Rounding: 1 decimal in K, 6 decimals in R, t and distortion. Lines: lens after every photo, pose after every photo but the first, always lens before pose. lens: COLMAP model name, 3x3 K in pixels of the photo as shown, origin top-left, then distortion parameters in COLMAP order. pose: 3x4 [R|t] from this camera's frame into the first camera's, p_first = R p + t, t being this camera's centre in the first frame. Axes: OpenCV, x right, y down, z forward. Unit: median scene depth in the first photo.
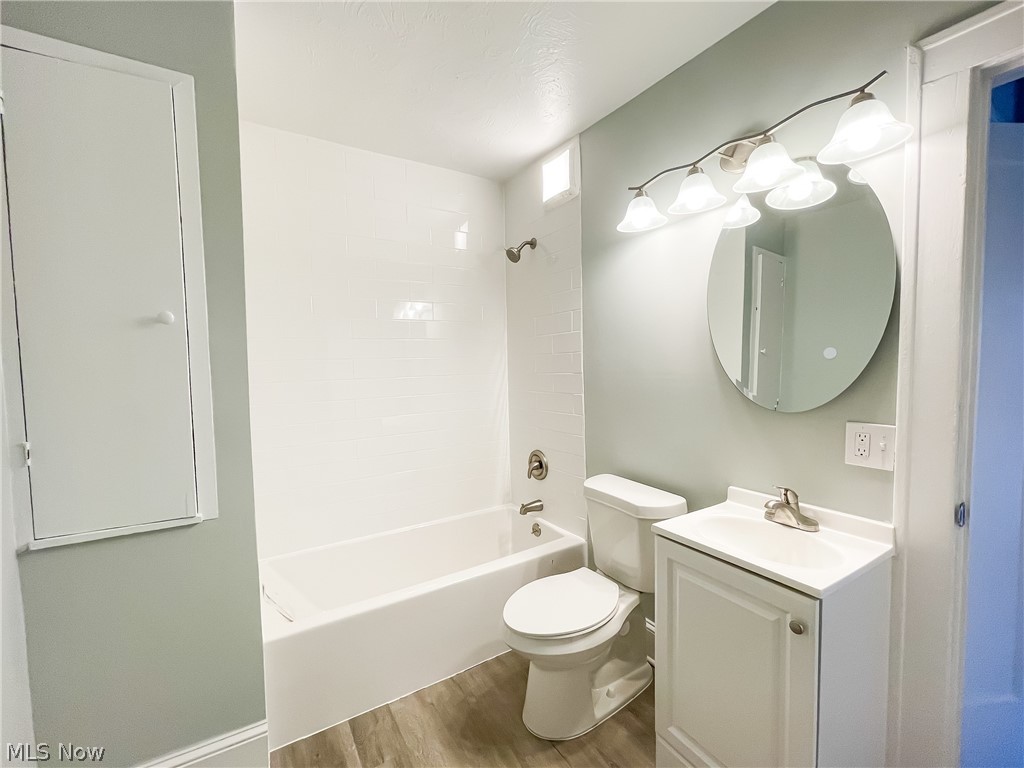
lens RADIAL K [[411.2, 0, 511.2], [0, 411.2, 386.5], [0, 0, 1]] dist [-0.001146, -0.000208]
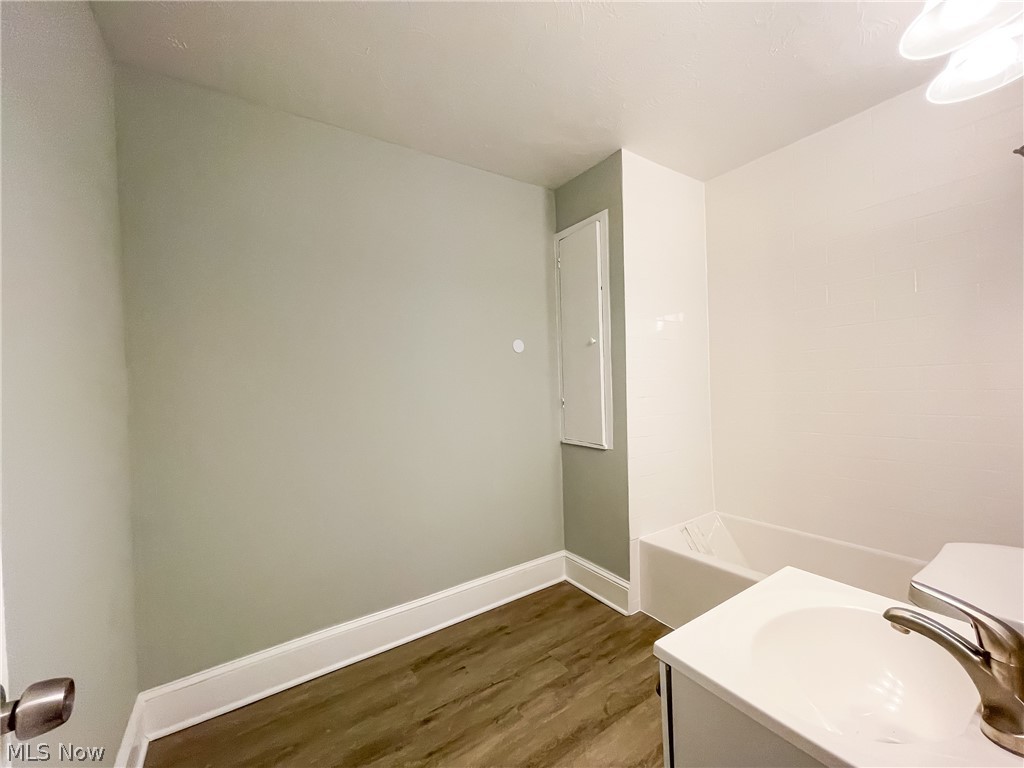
lens RADIAL K [[411.2, 0, 511.2], [0, 411.2, 386.5], [0, 0, 1]] dist [-0.001146, -0.000208]
pose [[0.045762, 0.026009, -0.998614, 1.138960], [-0.020369, 0.999477, 0.025098, 0.009844], [0.998745, 0.019192, 0.046268, 0.516844]]
